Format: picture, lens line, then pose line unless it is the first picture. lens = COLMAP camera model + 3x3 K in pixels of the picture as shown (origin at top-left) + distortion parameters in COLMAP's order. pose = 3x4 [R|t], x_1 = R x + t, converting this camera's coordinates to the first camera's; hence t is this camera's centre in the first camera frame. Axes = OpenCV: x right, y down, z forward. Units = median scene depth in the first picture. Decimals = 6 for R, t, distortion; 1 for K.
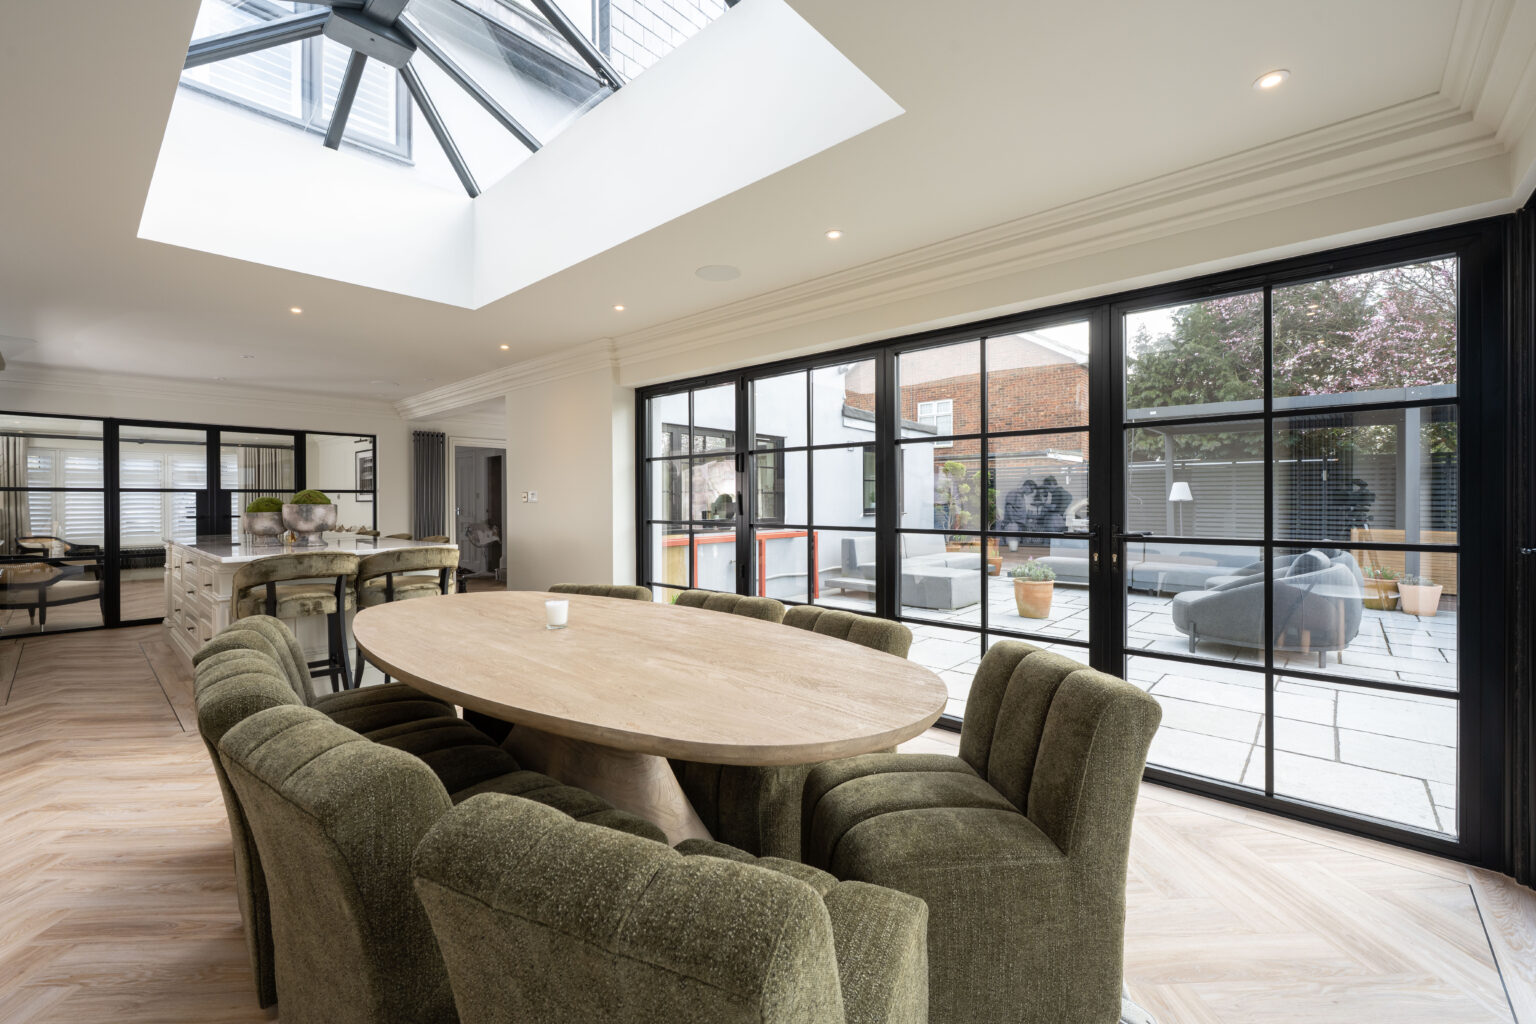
lens RADIAL K [[637.8, 0, 768.0], [0, 637.8, 512.0], [0, 0, 1]] dist [-0.001790, -0.000052]
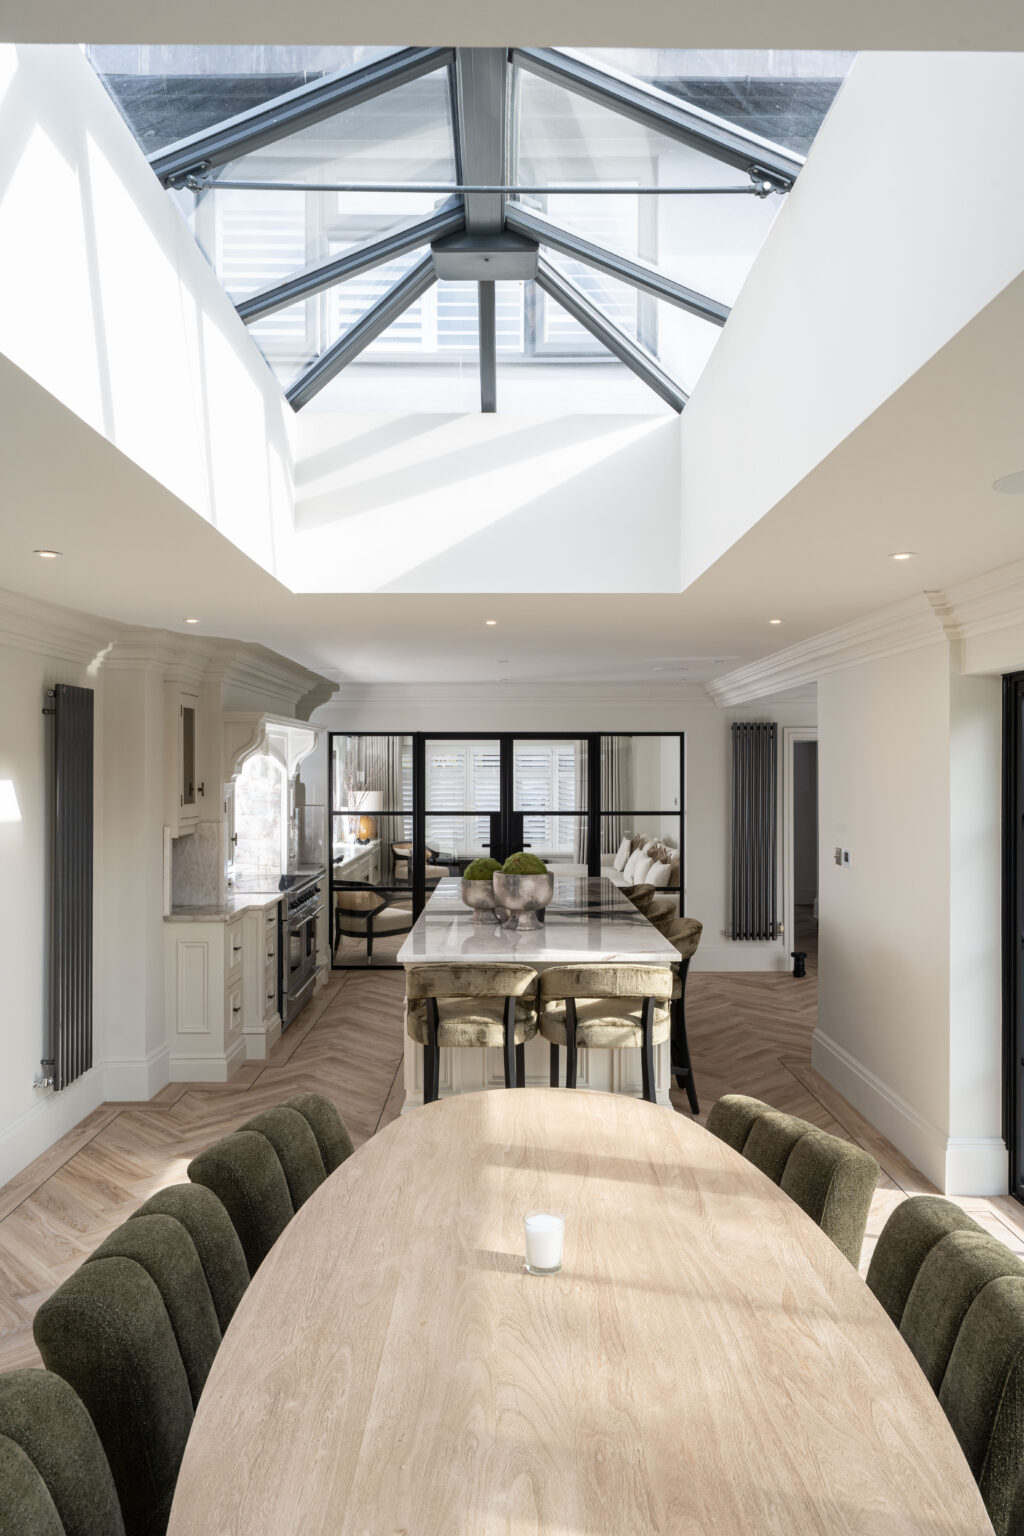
lens RADIAL K [[1033.6, 0, 512.0], [0, 1033.6, 768.0], [0, 0, 1]] dist [0.001228, 0.000093]
pose [[0.673296, 0.003907, -0.739362, 0.146790], [-0.013502, 0.999884, -0.007012, -0.116870], [0.739249, 0.014704, 0.673271, 0.174333]]
